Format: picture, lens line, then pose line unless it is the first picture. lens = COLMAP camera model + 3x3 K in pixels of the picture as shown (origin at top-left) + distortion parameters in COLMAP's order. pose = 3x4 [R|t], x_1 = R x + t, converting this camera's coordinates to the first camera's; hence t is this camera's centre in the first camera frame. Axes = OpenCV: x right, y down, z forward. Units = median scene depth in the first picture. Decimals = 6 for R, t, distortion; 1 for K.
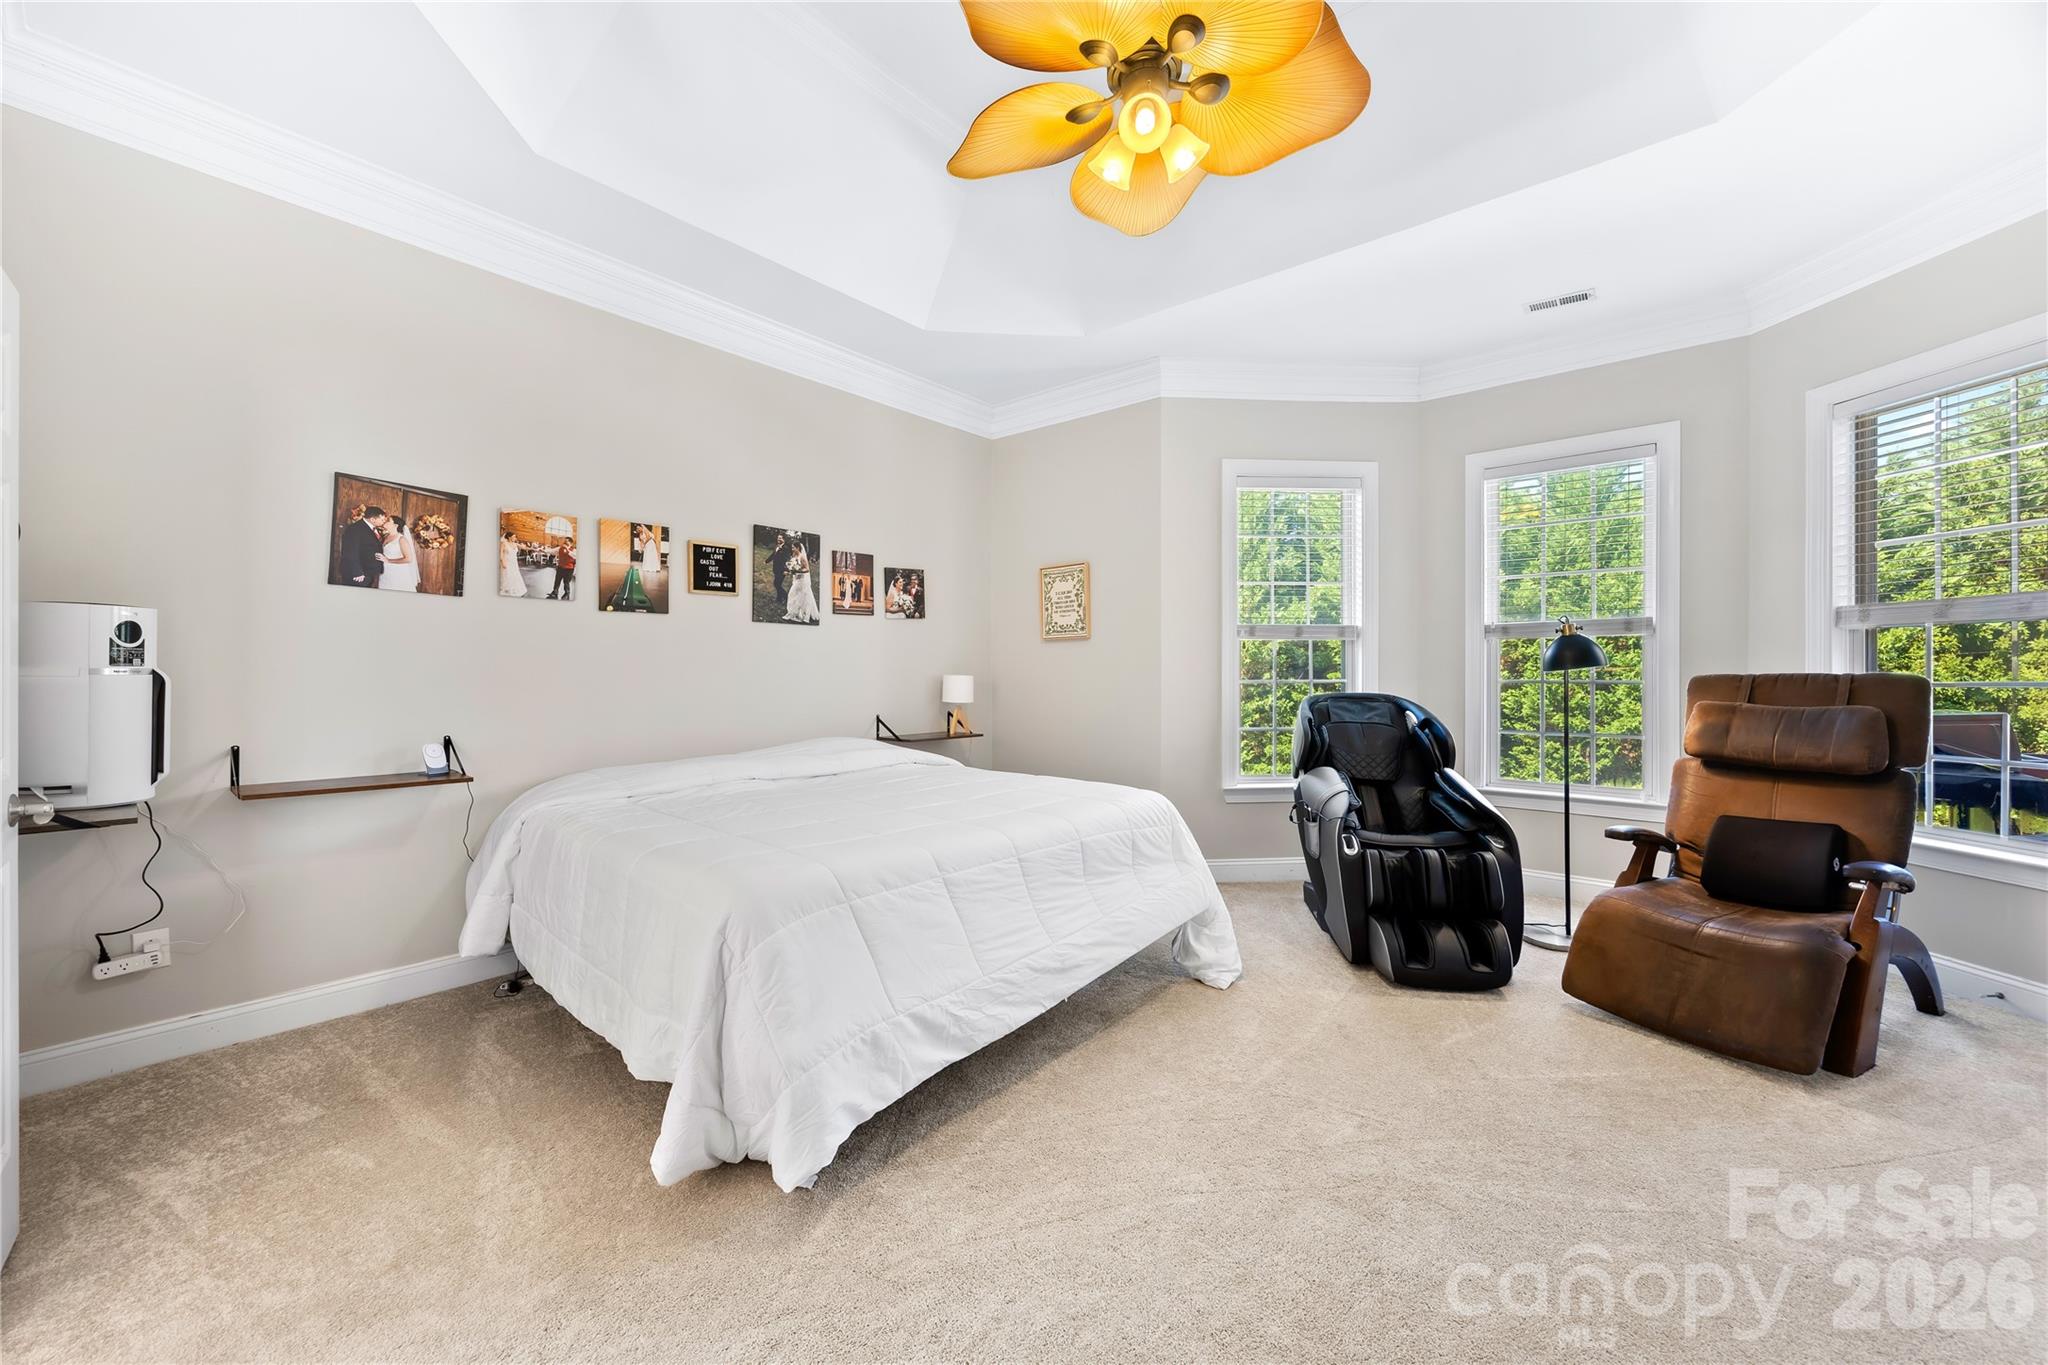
lens RADIAL K [[786.5, 0, 1033.4], [0, 786.5, 686.6], [0, 0, 1]] dist [-0.000606, -0.000080]
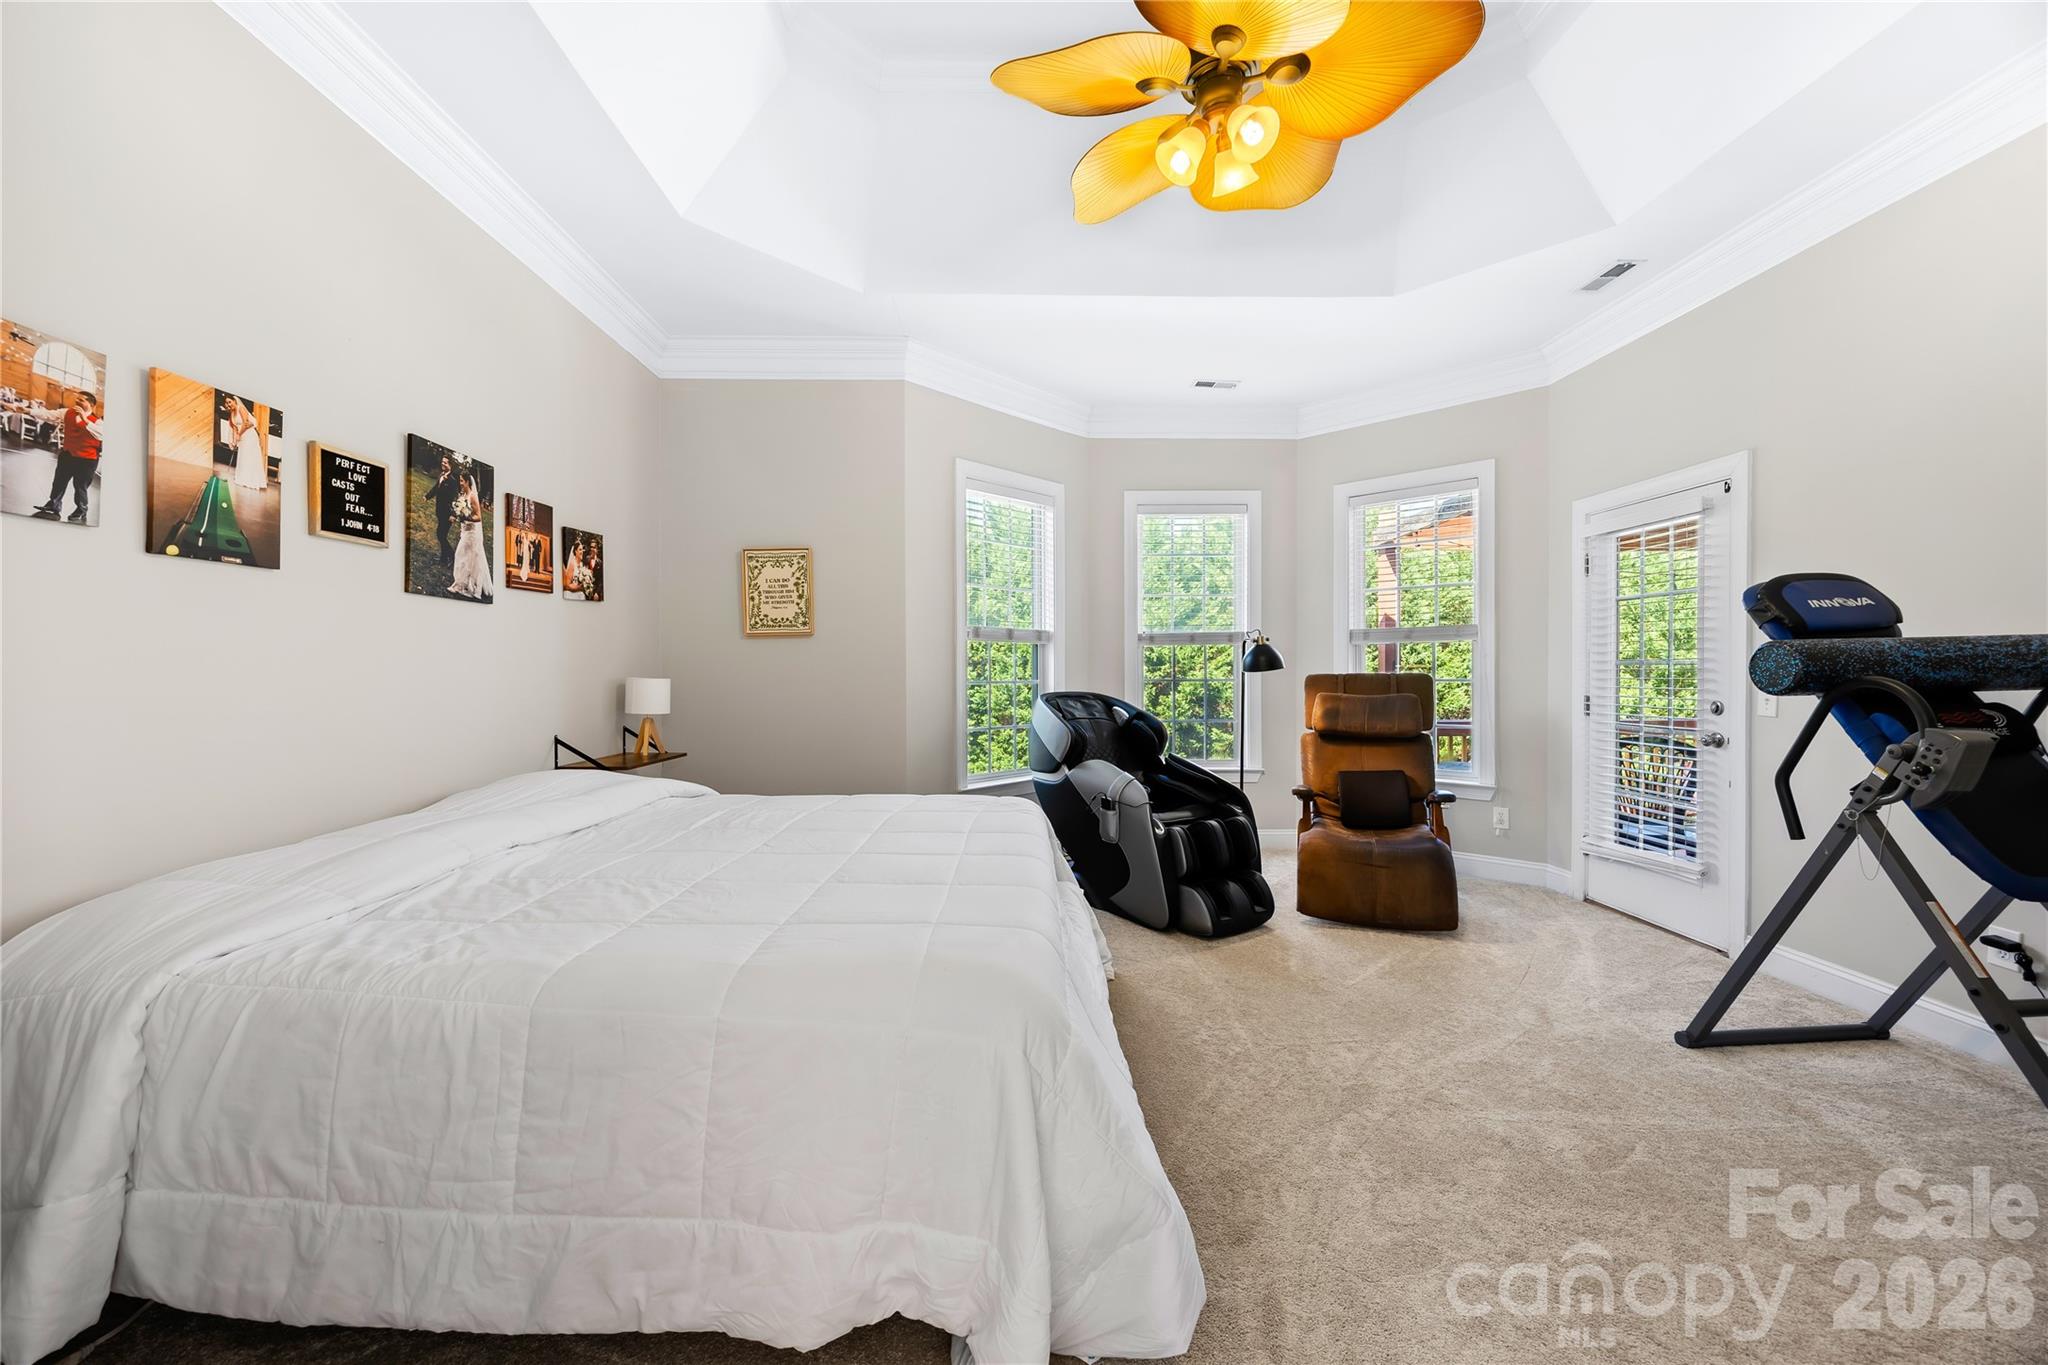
lens RADIAL K [[786.5, 0, 1033.4], [0, 786.5, 686.6], [0, 0, 1]] dist [-0.000606, -0.000080]
pose [[0.750473, -0.013889, 0.660756, -0.394683], [0.014705, 0.999883, 0.004315, -0.005244], [-0.660738, 0.006478, 0.750589, 0.222226]]
